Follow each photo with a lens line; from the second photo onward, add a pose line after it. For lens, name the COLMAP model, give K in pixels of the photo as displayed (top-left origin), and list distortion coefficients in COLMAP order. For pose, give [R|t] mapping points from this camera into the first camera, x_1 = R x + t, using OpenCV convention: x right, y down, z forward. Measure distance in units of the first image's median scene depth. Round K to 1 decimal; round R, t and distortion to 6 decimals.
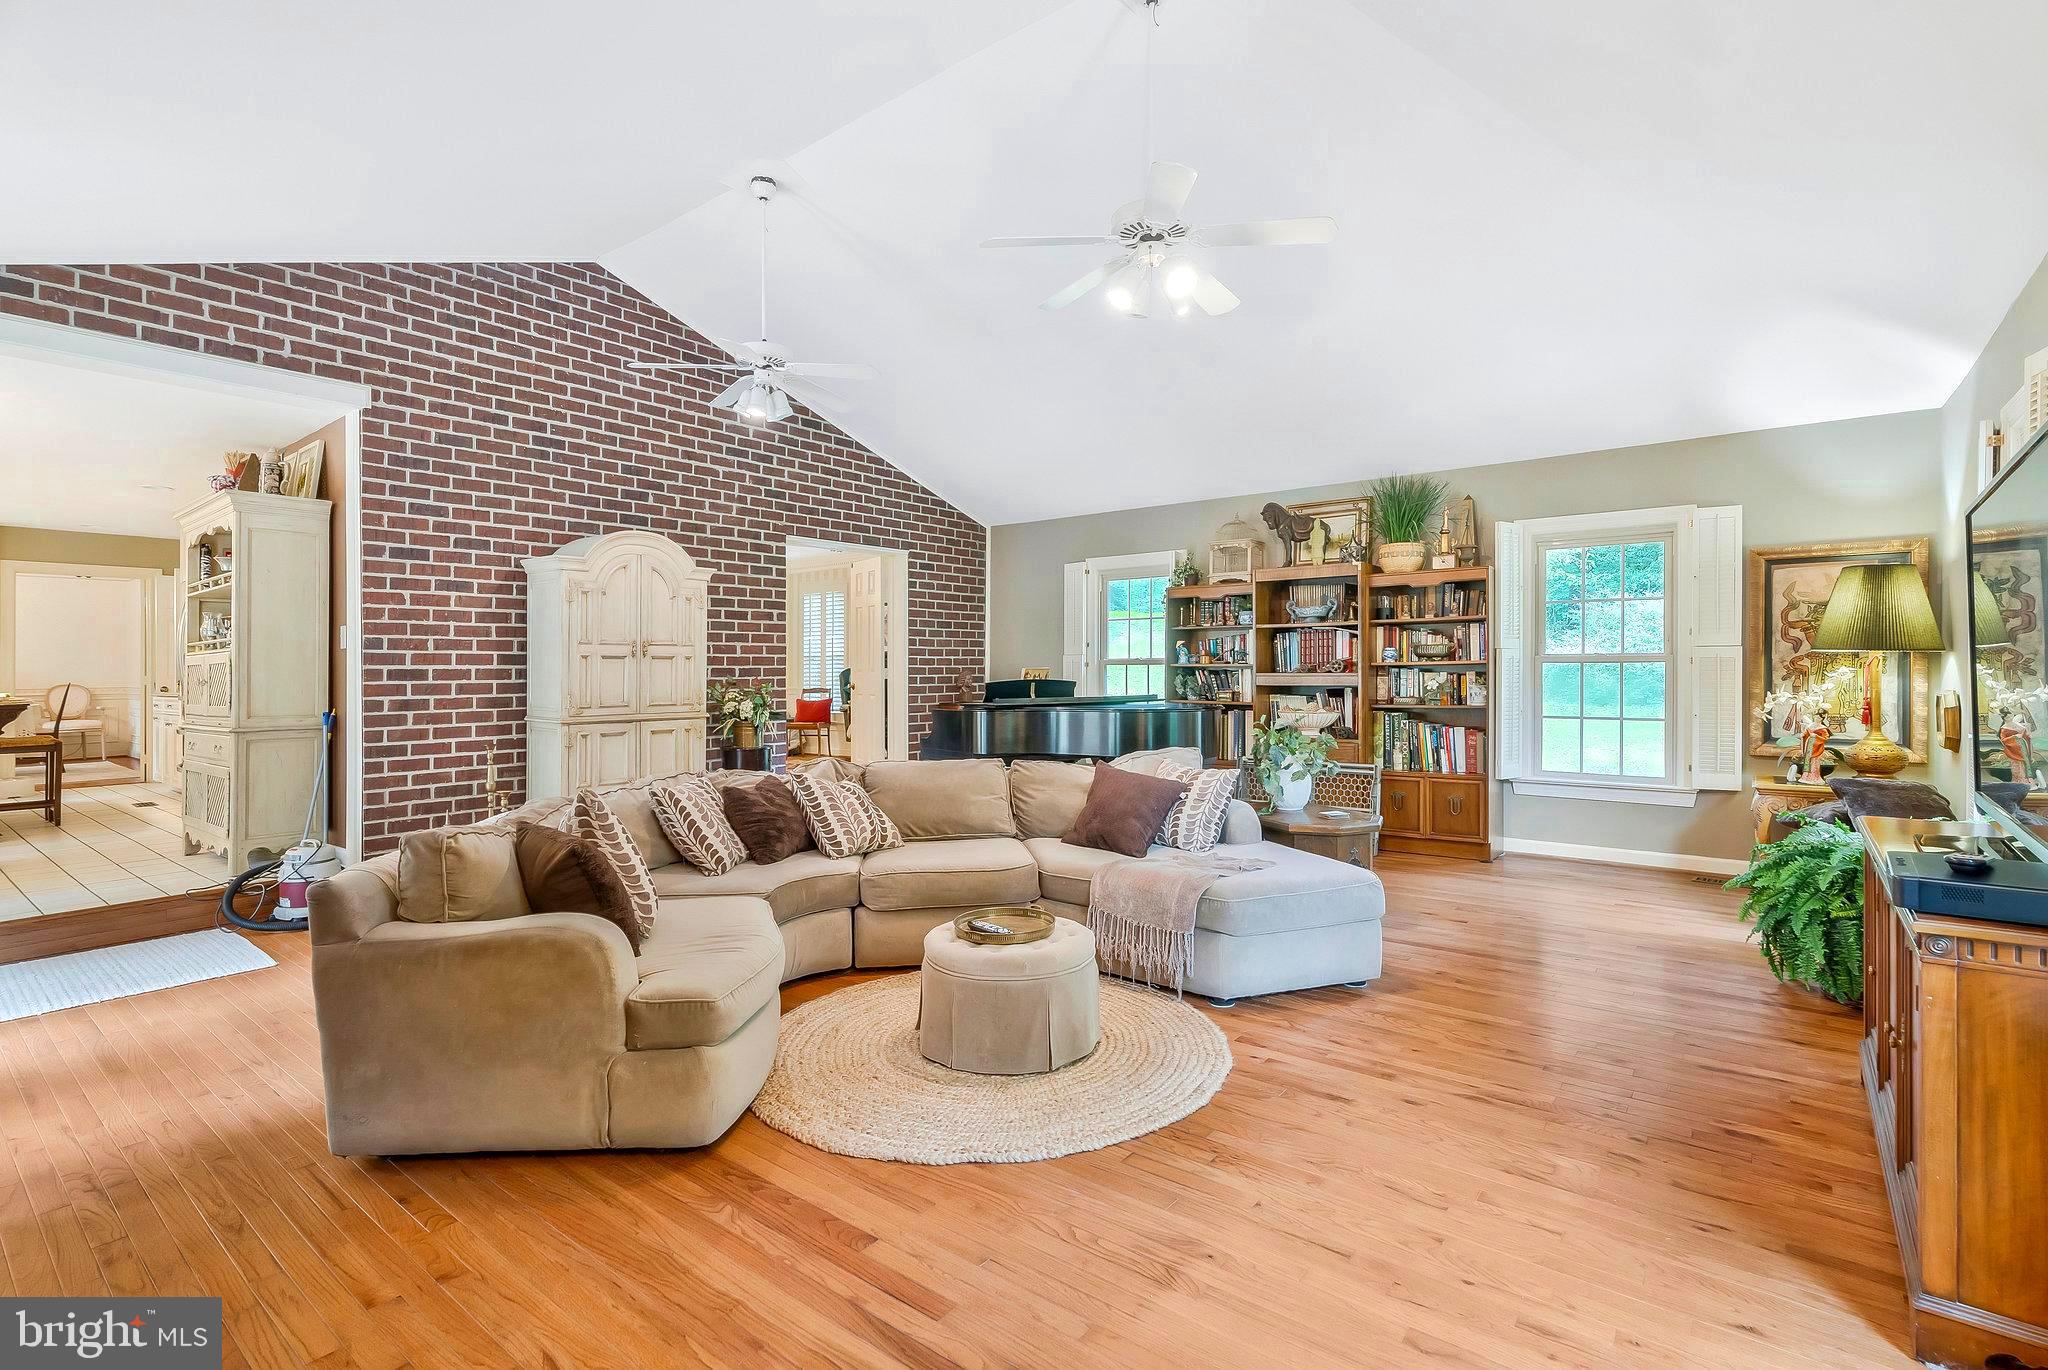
lens RADIAL K [[947.6, 0, 1037.1], [0, 947.6, 681.1], [0, 0, 1]] dist [0.000841, 0.000226]
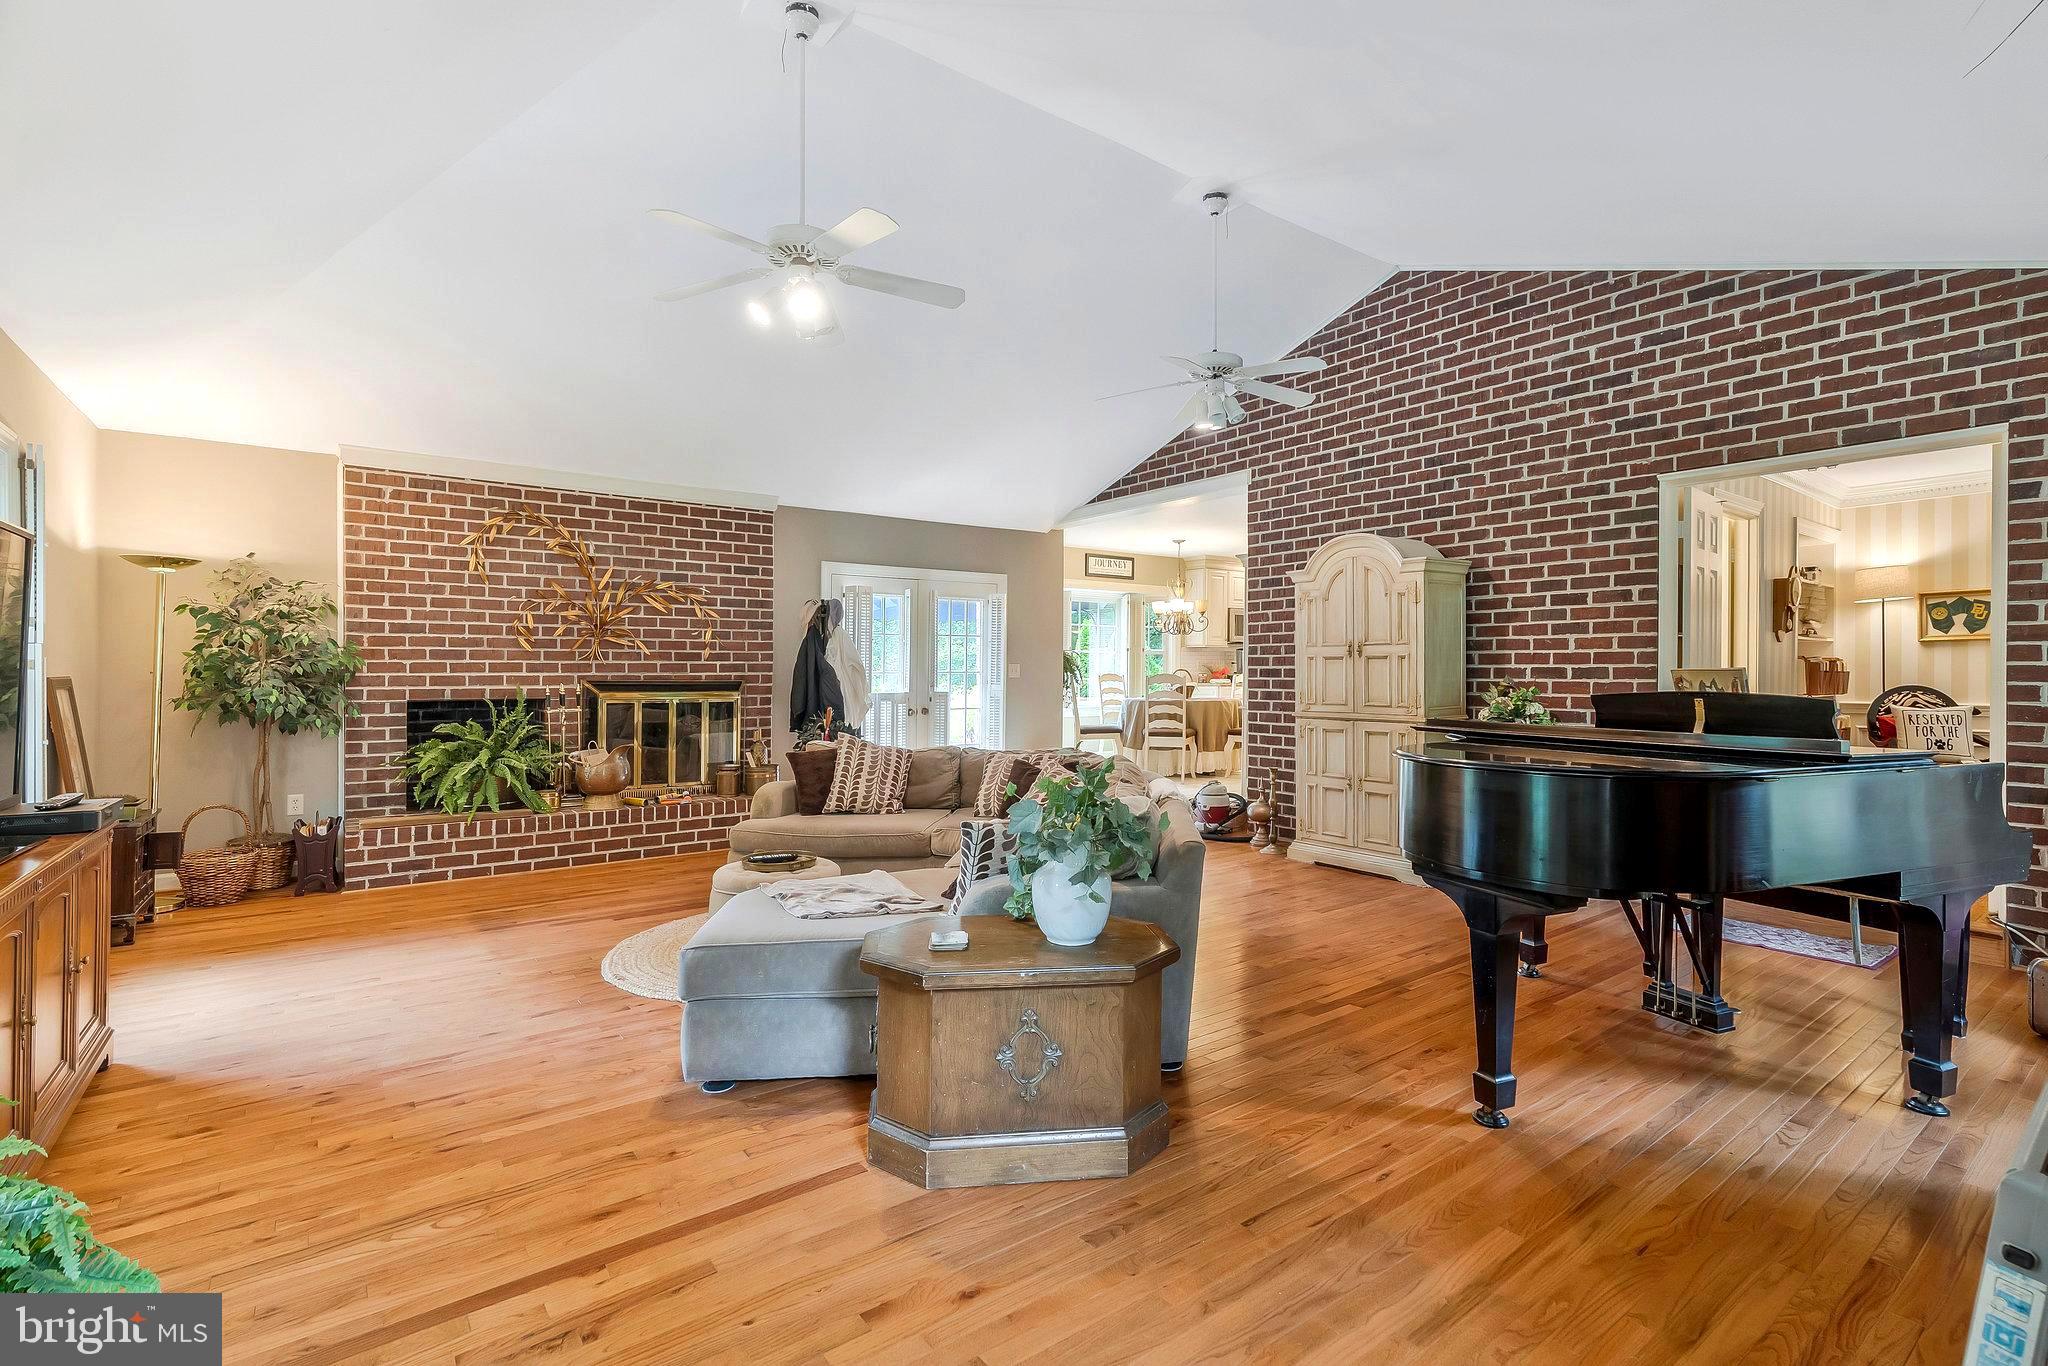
lens RADIAL K [[947.6, 0, 1037.7], [0, 947.6, 662.4], [0, 0, 1]] dist [0.000841, 0.000226]
pose [[-0.257220, -0.000449, -0.966353, 0.710818], [-0.006330, 0.999979, 0.001221, -0.021173], [0.966332, 0.006431, -0.257218, 1.015135]]
